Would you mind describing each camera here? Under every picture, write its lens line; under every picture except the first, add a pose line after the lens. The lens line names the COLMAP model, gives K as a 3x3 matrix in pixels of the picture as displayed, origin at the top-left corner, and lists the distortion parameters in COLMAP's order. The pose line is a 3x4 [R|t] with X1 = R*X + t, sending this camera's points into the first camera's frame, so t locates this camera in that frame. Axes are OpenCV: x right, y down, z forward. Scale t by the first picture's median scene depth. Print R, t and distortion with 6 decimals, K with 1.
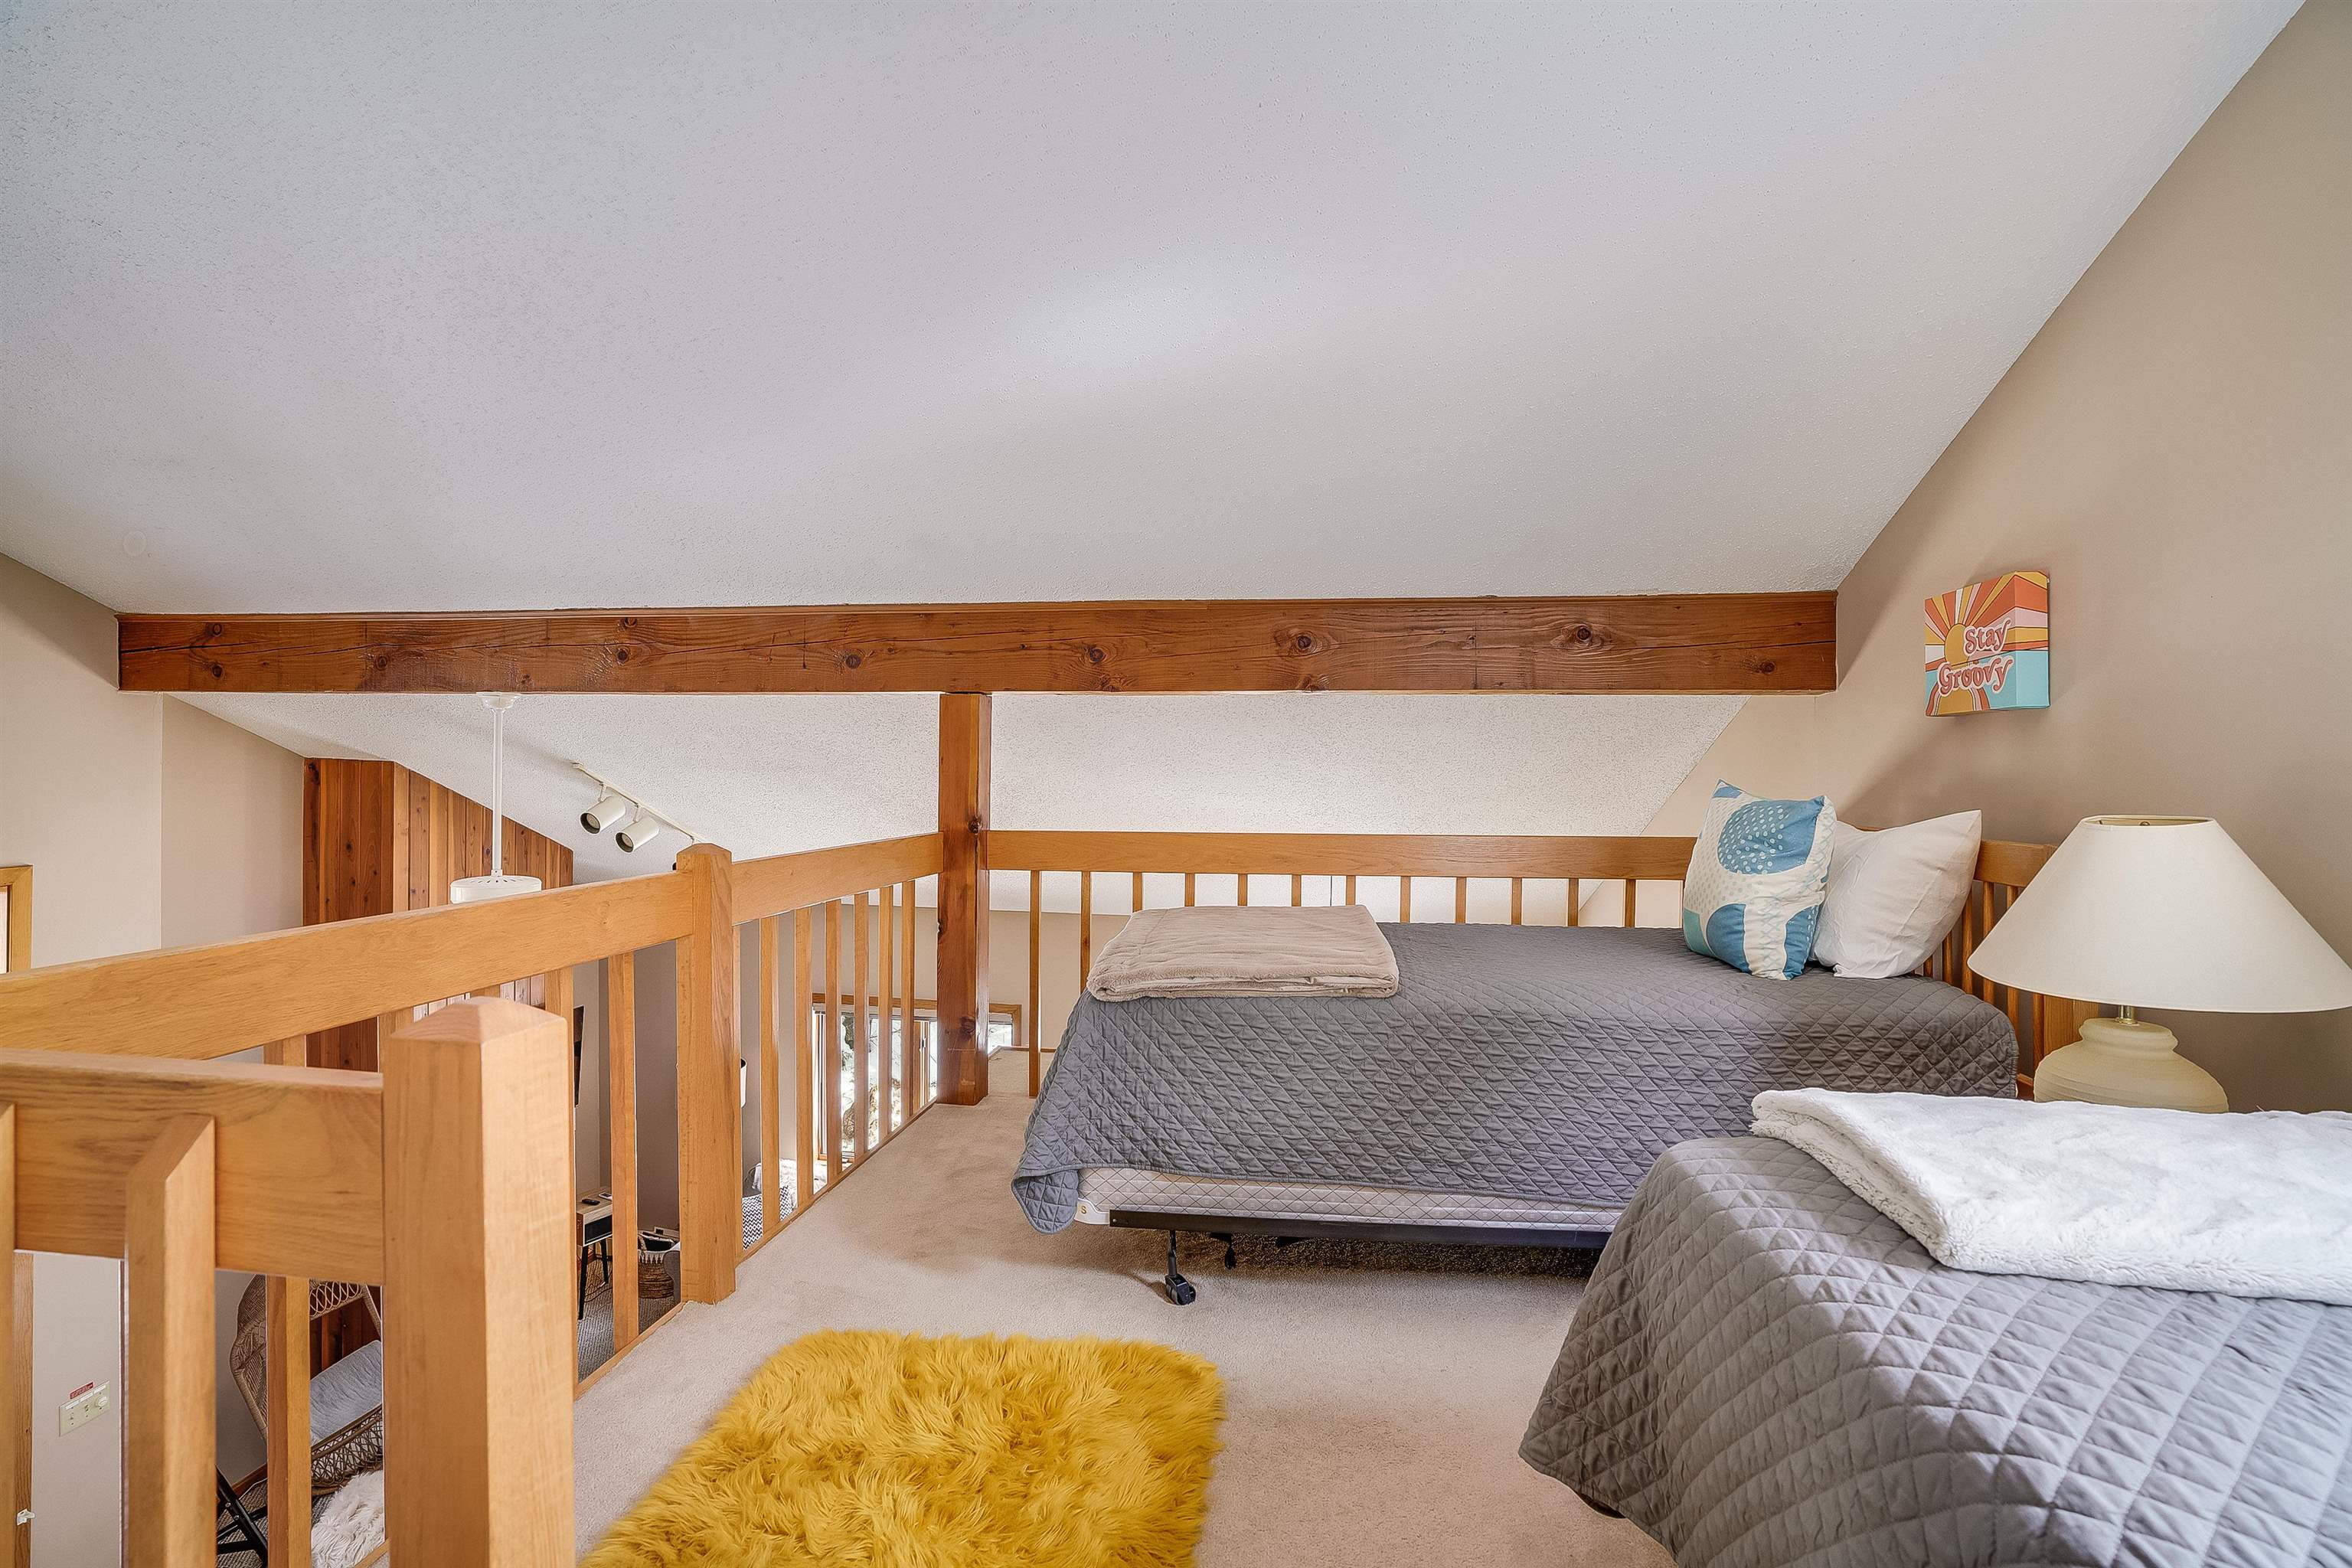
lens RADIAL K [[1098.6, 0, 1183.1], [0, 1098.6, 736.1], [0, 0, 1]] dist [-0.057399, 0.022962]
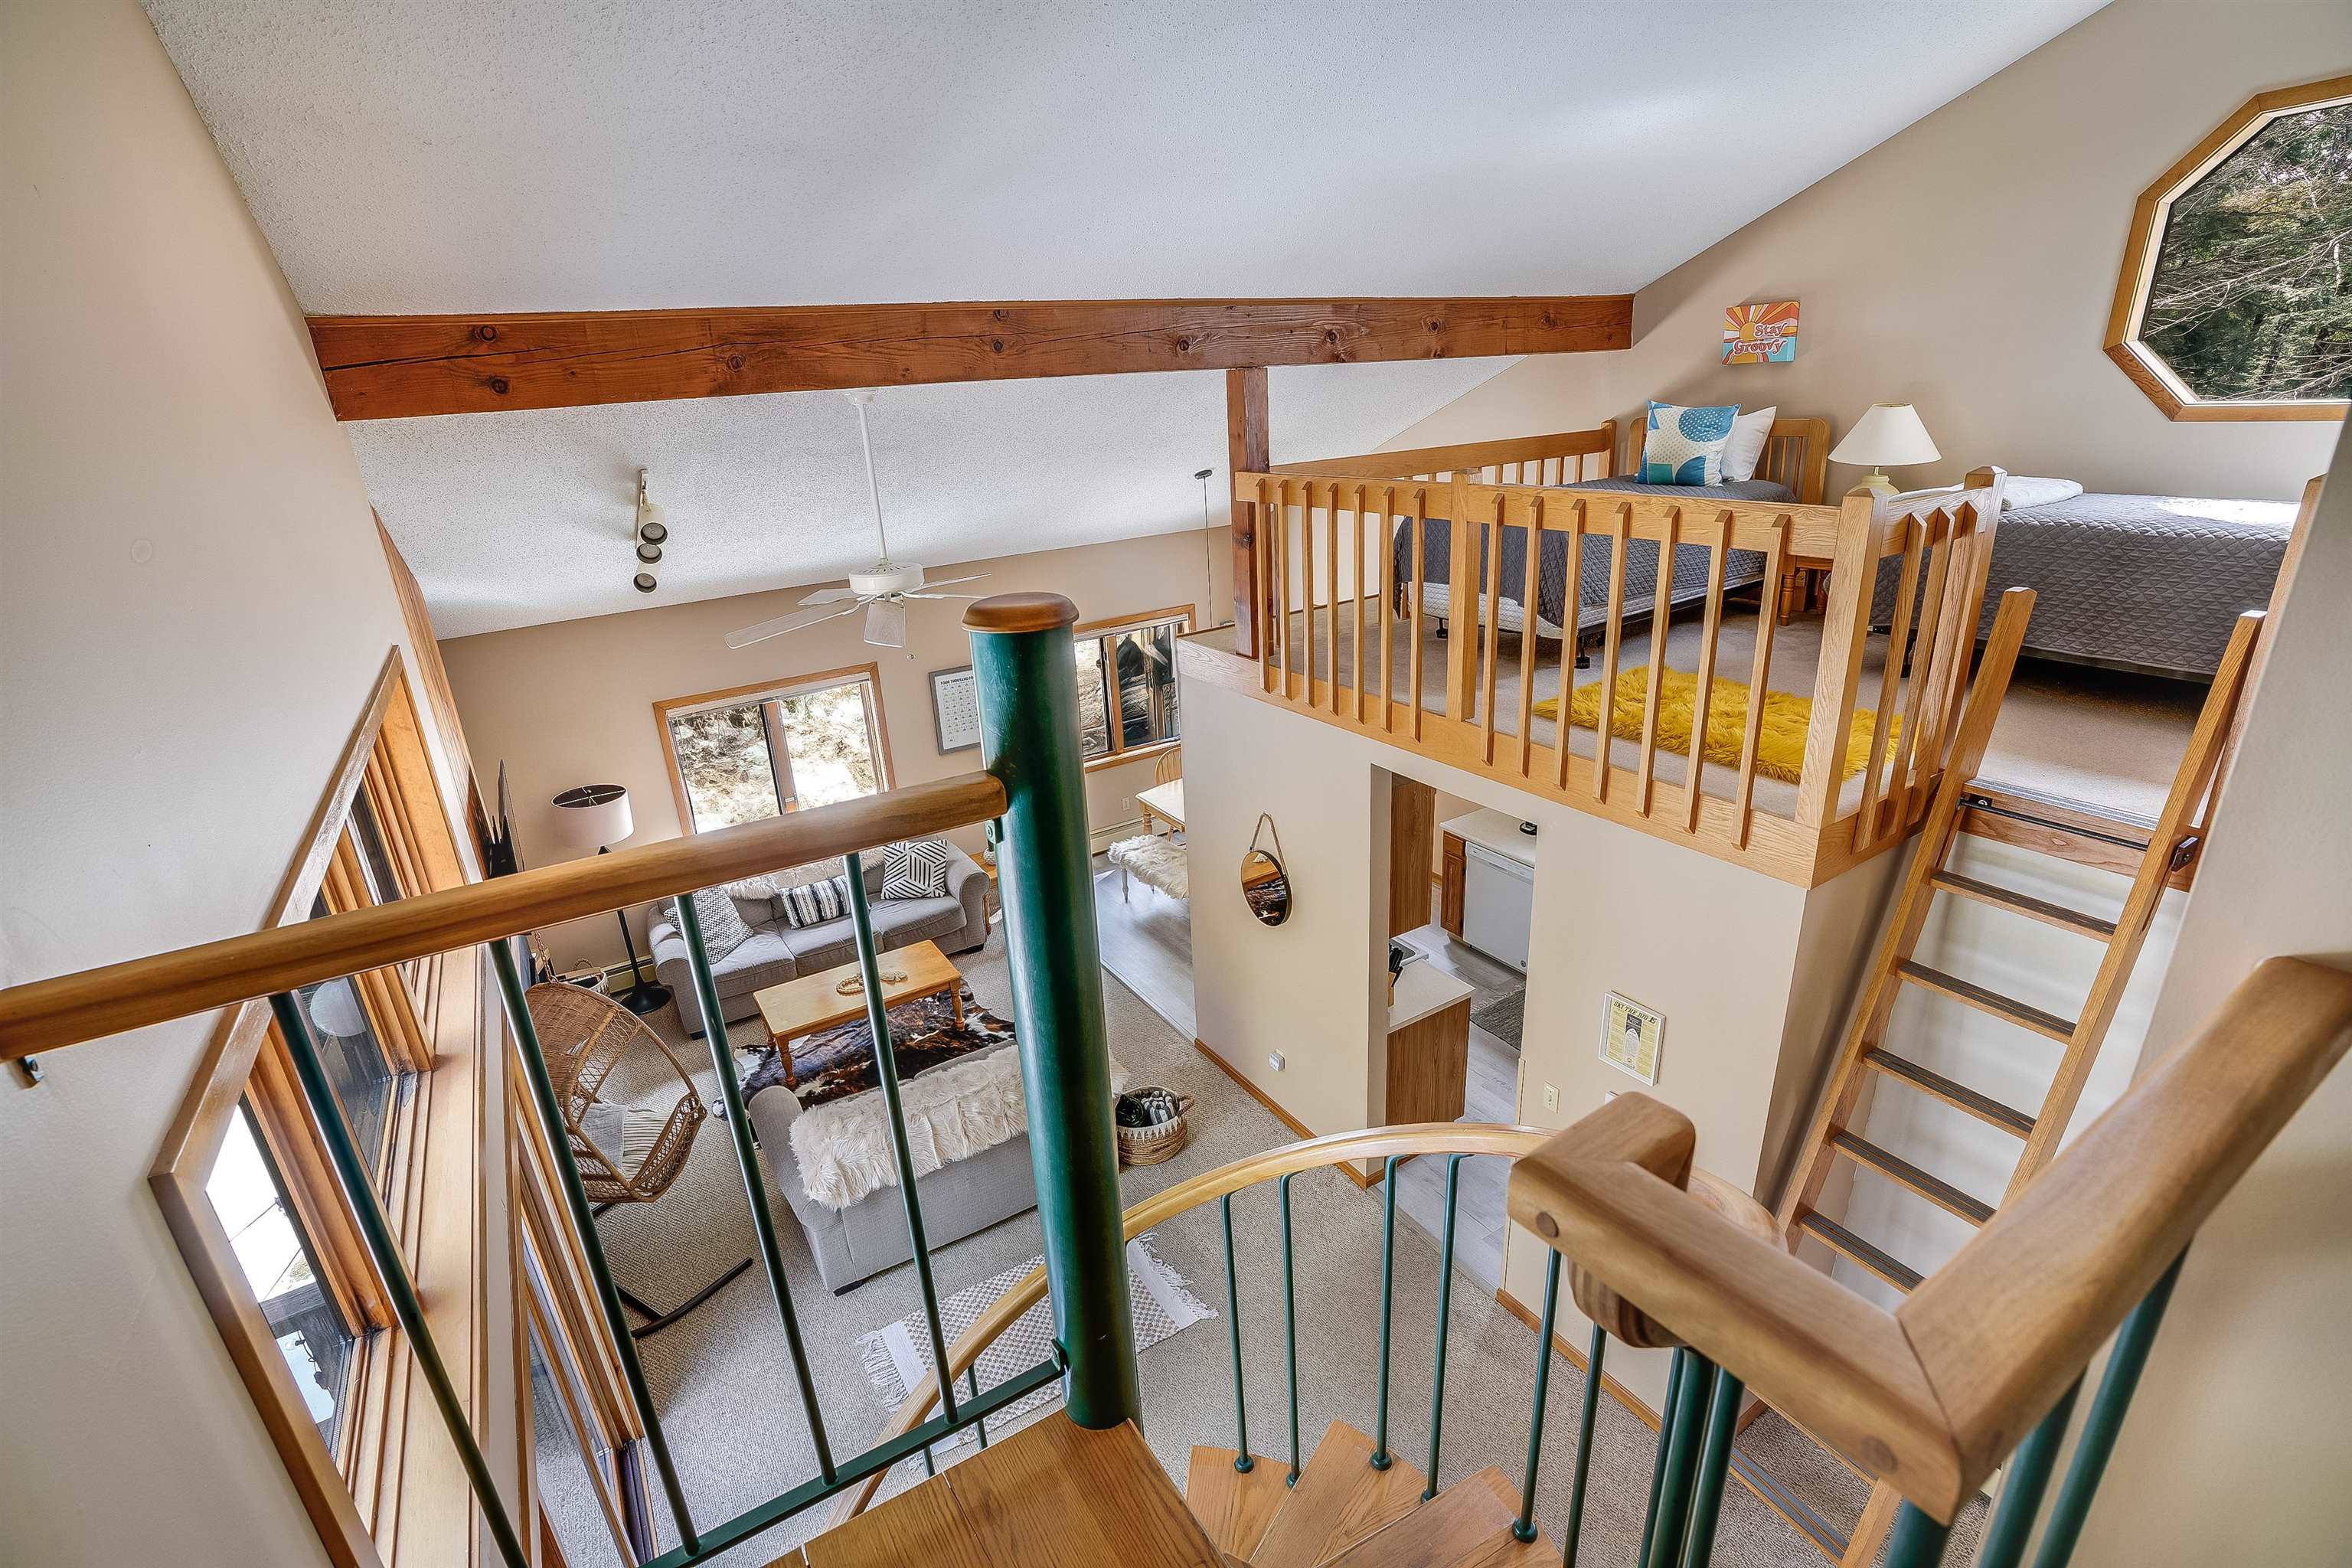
lens RADIAL K [[1098.6, 0, 1182.7], [0, 1098.6, 792.6], [0, 0, 1]] dist [-0.057399, 0.022962]
pose [[0.741612, -0.280952, 0.609161, -1.497521], [0.051619, 0.929280, 0.365753, -0.059579], [-0.668840, -0.239802, 0.703668, -0.021430]]
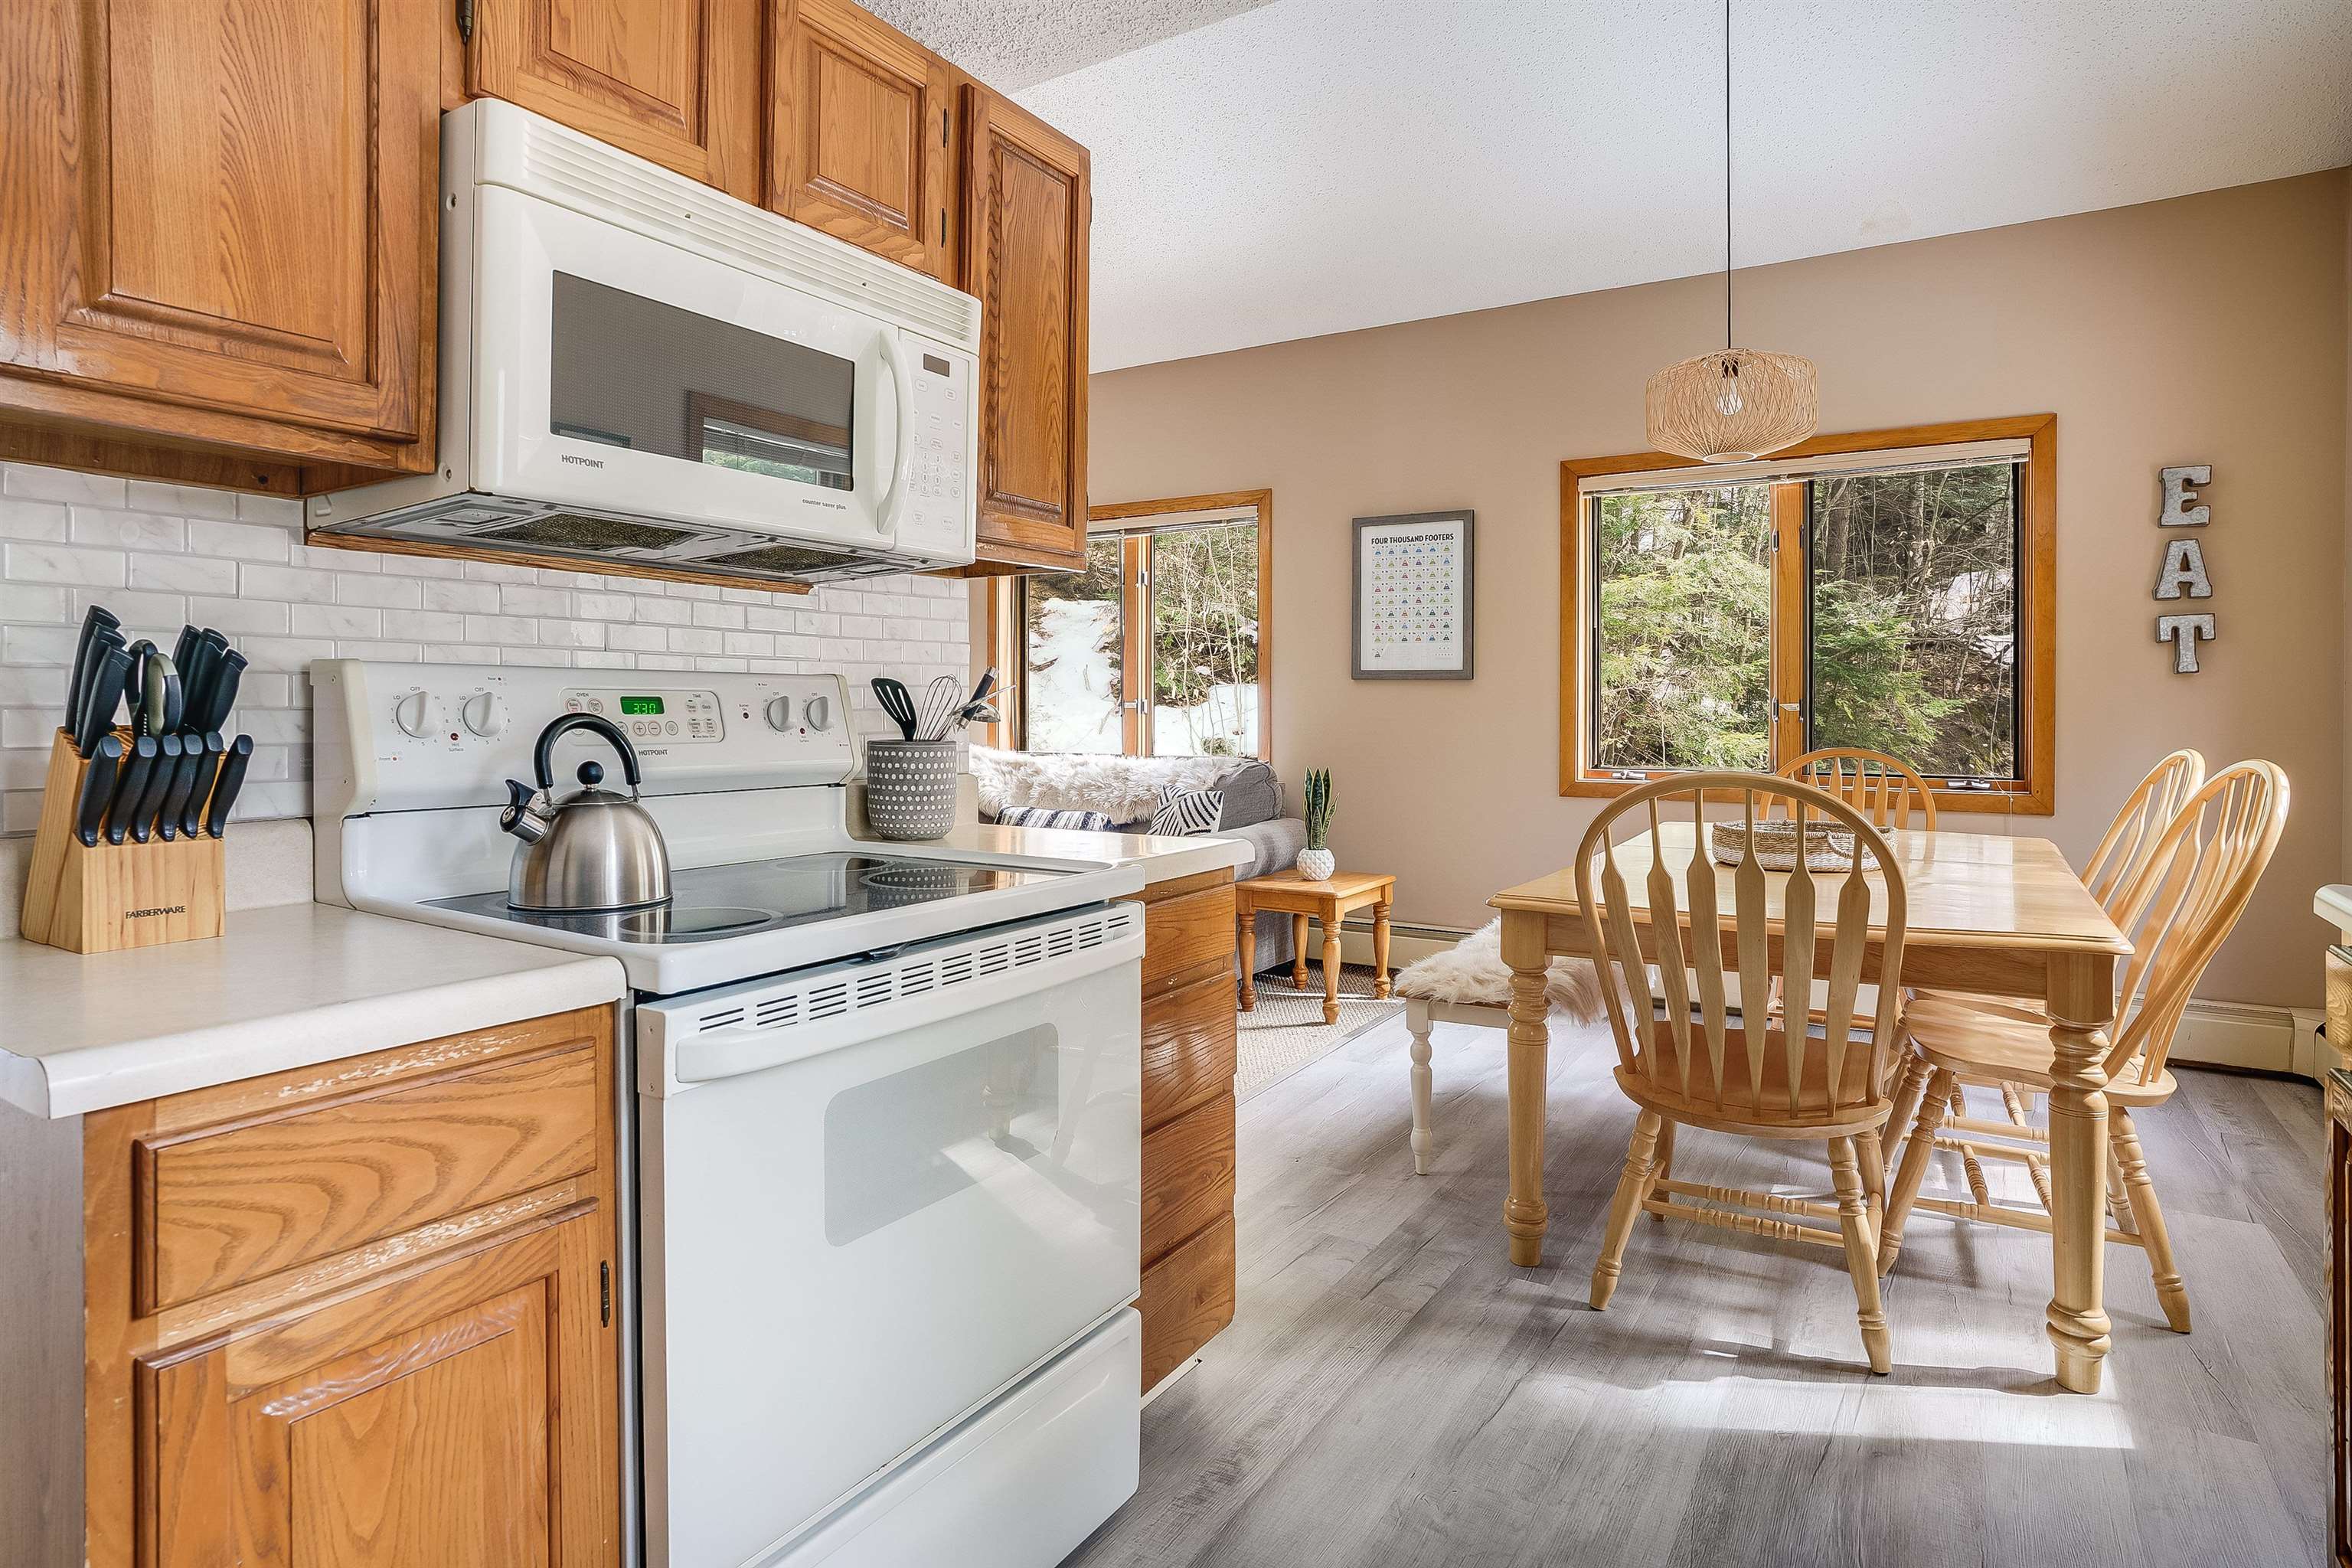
lens RADIAL K [[1283.0, 0, 1198.6], [0, 1283.0, 711.9], [0, 0, 1]] dist [-0.038412, 0.001113]
pose [[0.931128, 0.000652, -0.364692, 0.213794], [0.002132, 0.999972, 0.007232, 0.874804], [0.364686, -0.007512, 0.931100, 0.706007]]
